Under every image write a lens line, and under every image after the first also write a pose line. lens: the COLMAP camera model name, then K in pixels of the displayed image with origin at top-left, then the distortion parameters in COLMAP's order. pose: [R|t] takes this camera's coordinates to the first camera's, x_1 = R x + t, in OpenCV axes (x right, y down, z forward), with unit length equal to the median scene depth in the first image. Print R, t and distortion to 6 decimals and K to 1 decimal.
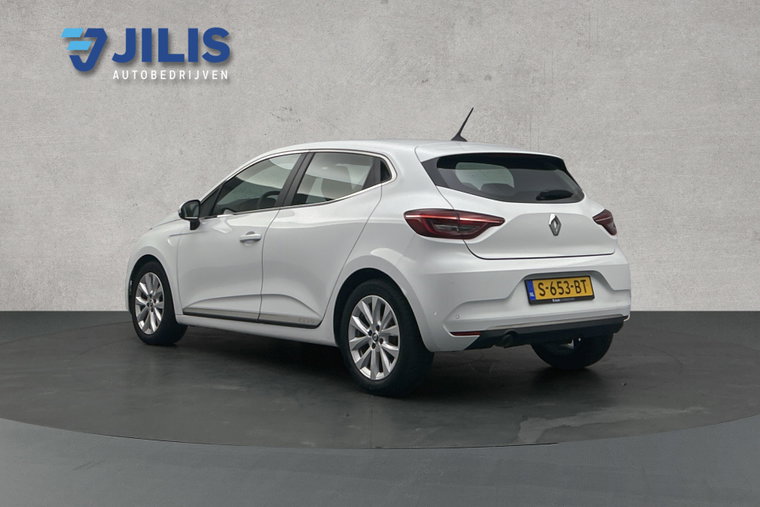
lens RADIAL K [[592.6, 0, 380.1], [0, 592.6, 253.7], [0, 0, 1]] dist [-0.000675, -0.000976]
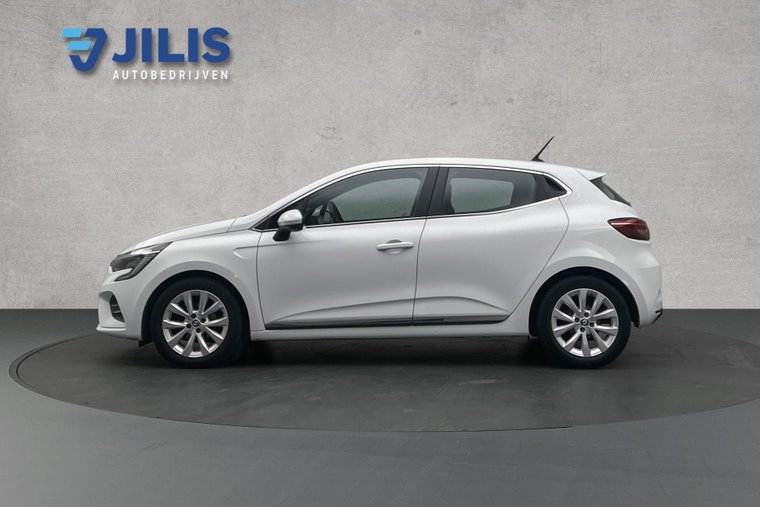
lens RADIAL K [[592.6, 0, 379.9], [0, 592.6, 253.8], [0, 0, 1]] dist [-0.000675, -0.000976]
pose [[1.000000, -0.000051, 0.000132, -0.063866], [0.000051, 1.000000, 0.000343, -0.007800], [-0.000132, -0.000343, 1.000000, -0.119951]]
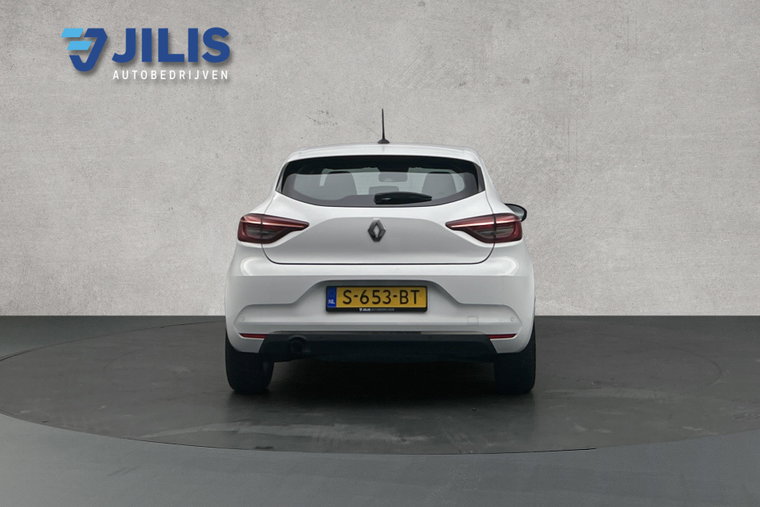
lens RADIAL K [[592.6, 0, 379.8], [0, 592.6, 253.3], [0, 0, 1]] dist [-0.000675, -0.000976]
pose [[1.000000, 0.000025, -0.000058, -0.062731], [-0.000025, 1.000000, -0.000674, -0.007194], [0.000058, 0.000674, 1.000000, 0.006553]]
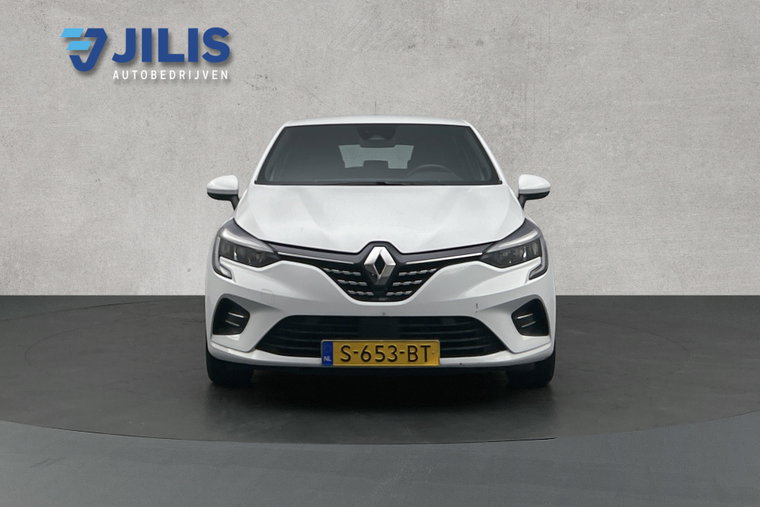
lens RADIAL K [[592.6, 0, 380.3], [0, 592.6, 253.9], [0, 0, 1]] dist [-0.000675, -0.000976]
pose [[1.000000, -0.000116, -0.000045, 0.027102], [0.000116, 1.000000, -0.000039, 0.032068], [0.000045, 0.000039, 1.000000, 0.076013]]
